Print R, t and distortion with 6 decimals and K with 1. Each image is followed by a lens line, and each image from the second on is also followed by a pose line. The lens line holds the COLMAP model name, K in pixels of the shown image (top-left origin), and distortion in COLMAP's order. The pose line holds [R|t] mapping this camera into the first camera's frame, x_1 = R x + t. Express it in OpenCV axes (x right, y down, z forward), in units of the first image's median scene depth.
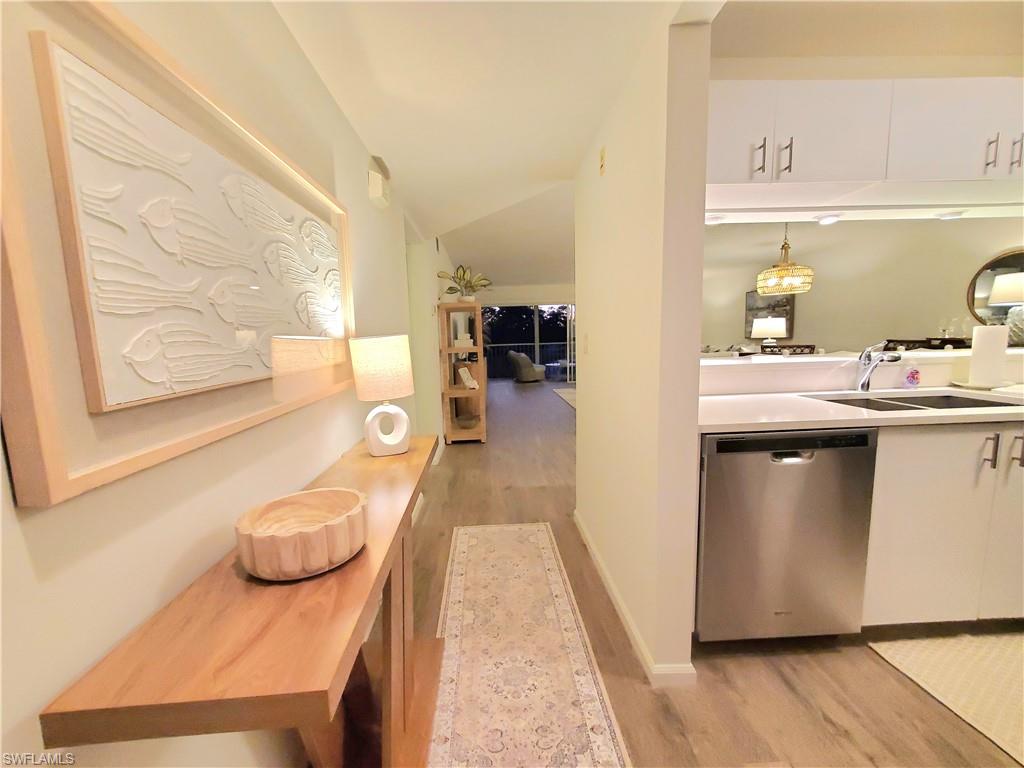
lens RADIAL K [[408.0, 0, 498.4], [0, 408.0, 390.8], [0, 0, 1]] dist [-0.001003, -0.000291]
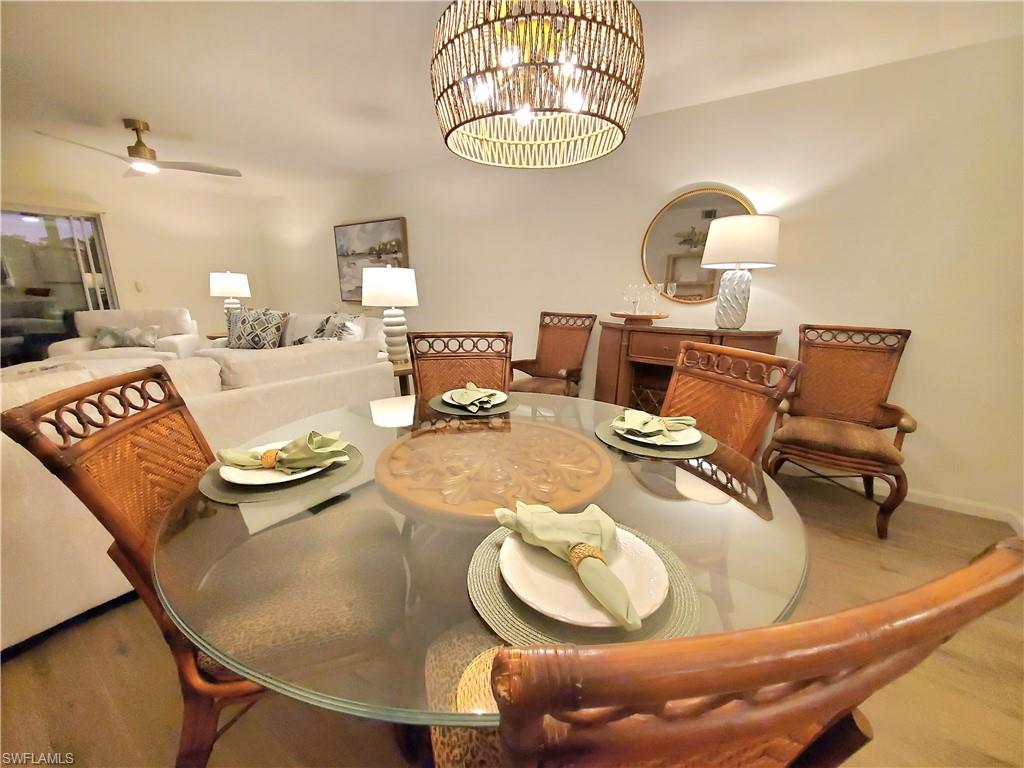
lens RADIAL K [[408.0, 0, 498.4], [0, 408.0, 390.8], [0, 0, 1]] dist [-0.001003, -0.000291]
pose [[0.598359, -0.160141, 0.785062, 0.227624], [0.074350, 0.986693, 0.144602, -0.064537], [-0.797771, -0.028155, 0.602303, 0.415784]]
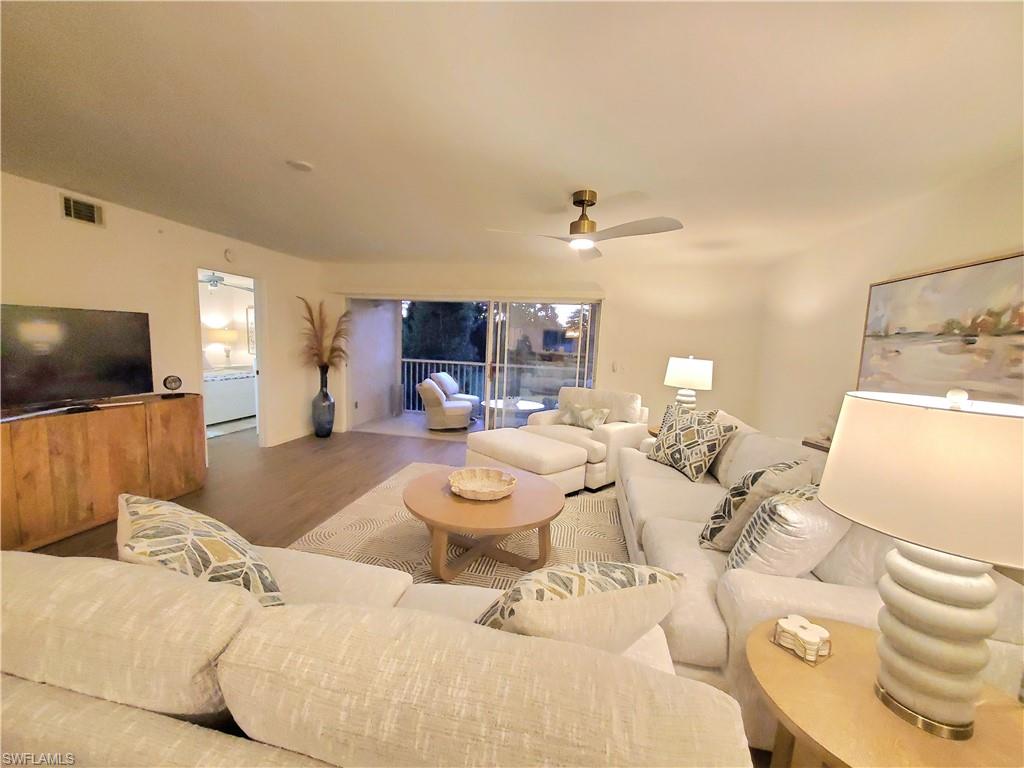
lens RADIAL K [[403.6, 0, 505.4], [0, 403.6, 390.5], [0, 0, 1]] dist [-0.000737, -0.000347]
pose [[0.968799, 0.102485, -0.225665, 0.393267], [-0.103867, 0.994574, 0.005774, -0.122276], [0.225032, 0.017845, 0.974188, 0.598717]]
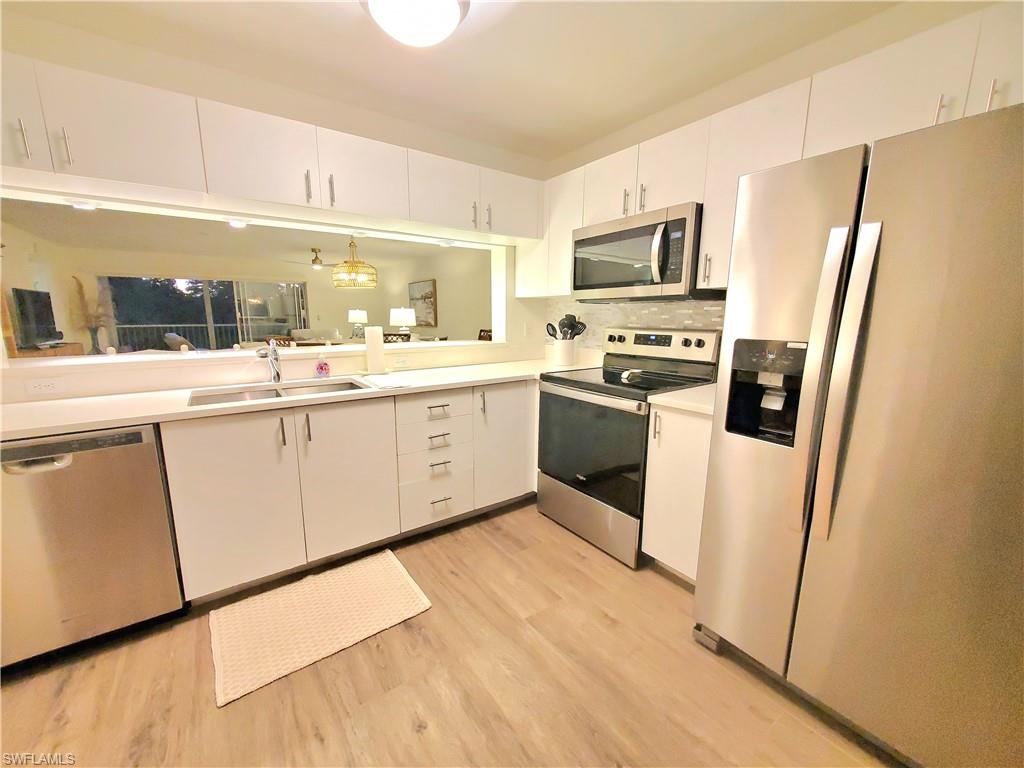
lens RADIAL K [[403.6, 0, 505.4], [0, 403.6, 390.5], [0, 0, 1]] dist [-0.000737, -0.000347]
pose [[0.831559, -0.068658, 0.551177, 0.198089], [0.042879, 0.997305, 0.059539, -0.003949], [-0.553779, -0.025876, 0.832261, -0.071054]]
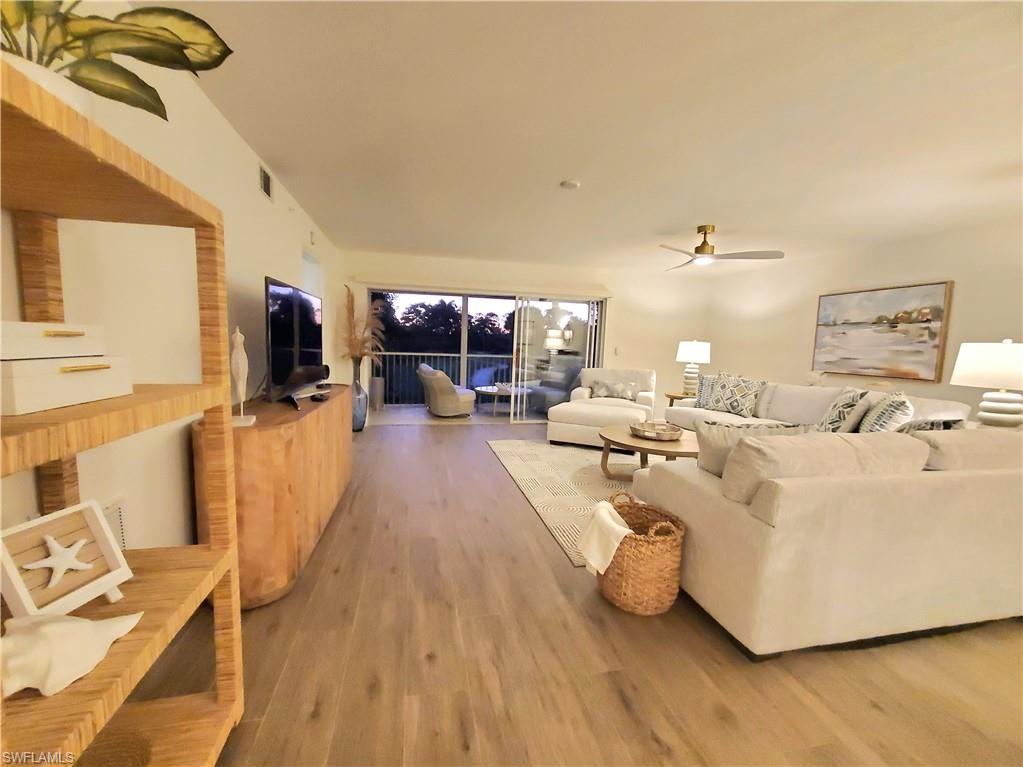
lens RADIAL K [[407.6, 0, 497.9], [0, 407.6, 390.3], [0, 0, 1]] dist [-0.001003, -0.000291]
pose [[0.982204, 0.044590, 0.182445, 0.044817], [-0.042034, 0.998957, -0.017857, -0.072445], [-0.183051, 0.009870, 0.983054, 0.499238]]
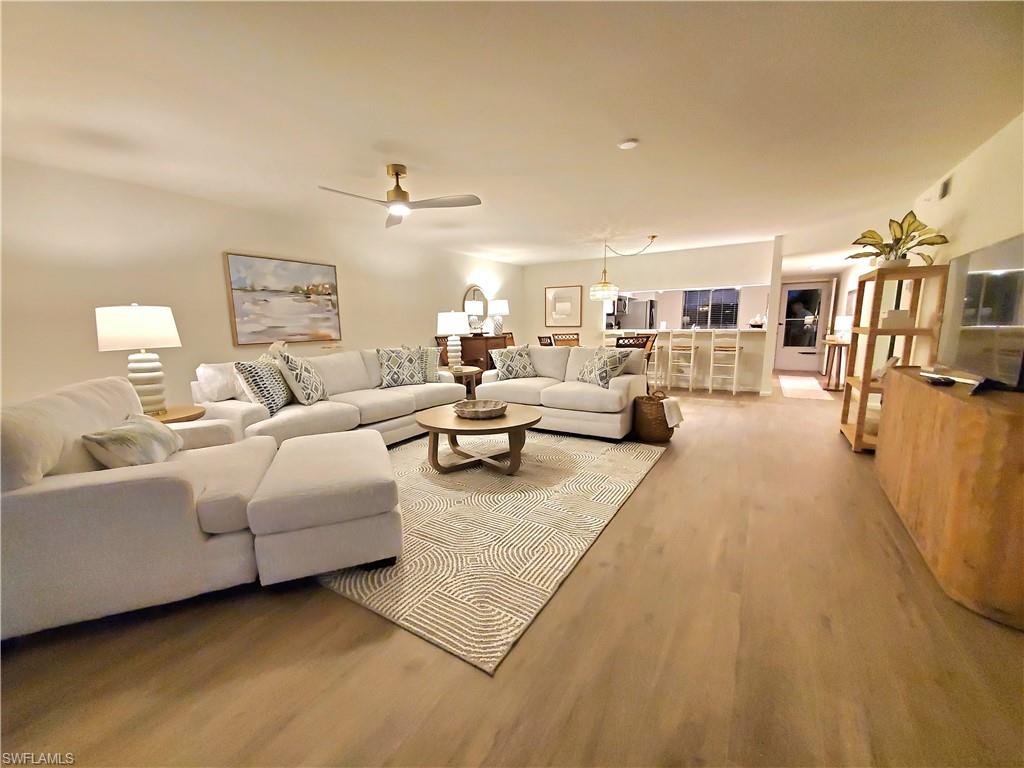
lens RADIAL K [[403.6, 0, 505.4], [0, 403.6, 390.5], [0, 0, 1]] dist [-0.000737, -0.000347]
pose [[-0.826937, -0.046916, 0.560334, 0.052300], [0.115288, 0.961196, 0.250621, -0.163197], [-0.550349, 0.271848, -0.789439, 1.231206]]
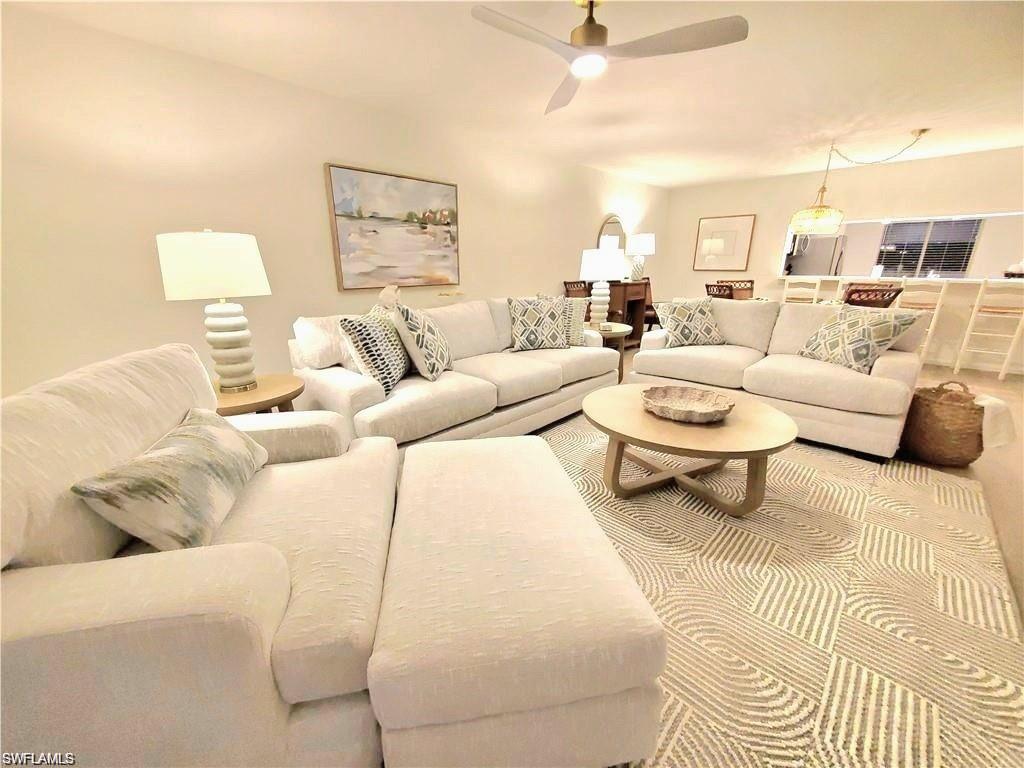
lens RADIAL K [[403.6, 0, 505.4], [0, 403.6, 390.5], [0, 0, 1]] dist [-0.000737, -0.000347]
pose [[-0.690870, -0.180213, 0.700159, 0.204572], [0.119887, 0.926472, 0.356759, -0.160857], [-0.712970, 0.330414, -0.618466, 1.167752]]
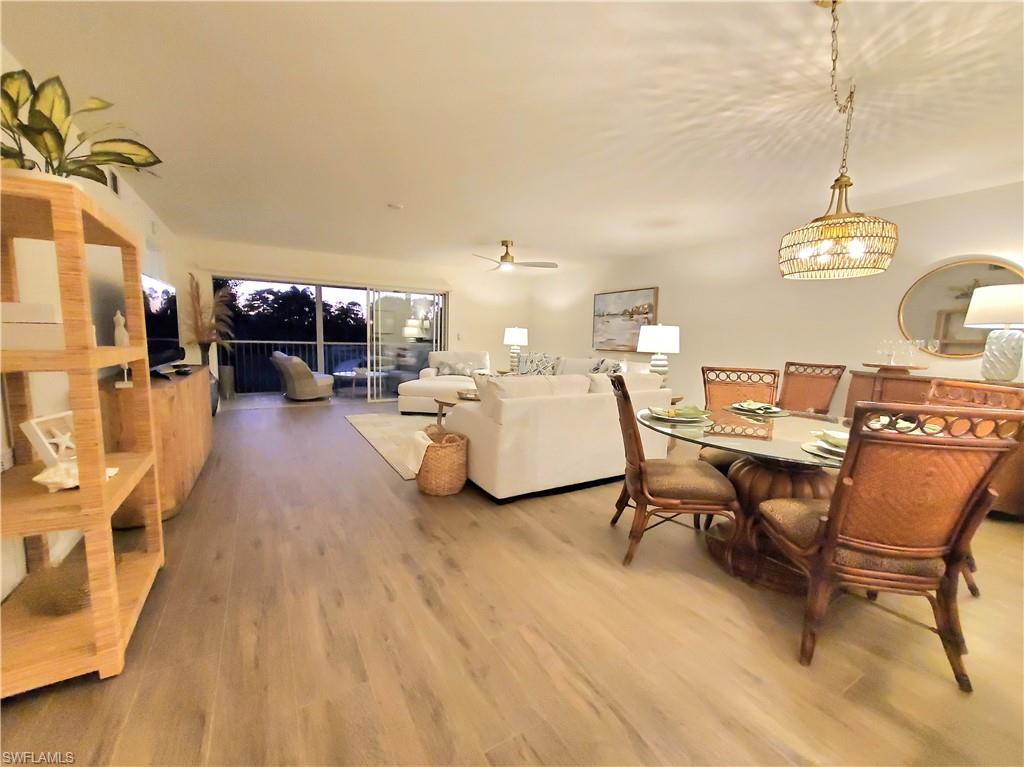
lens RADIAL K [[413.6, 0, 499.2], [0, 413.6, 390.5], [0, 0, 1]] dist [0.002283, -0.000059]
pose [[0.879232, -0.003821, 0.476378, 0.040138], [0.006064, 0.999977, -0.003170, -0.045476], [-0.476355, 0.005676, 0.879235, 0.355897]]
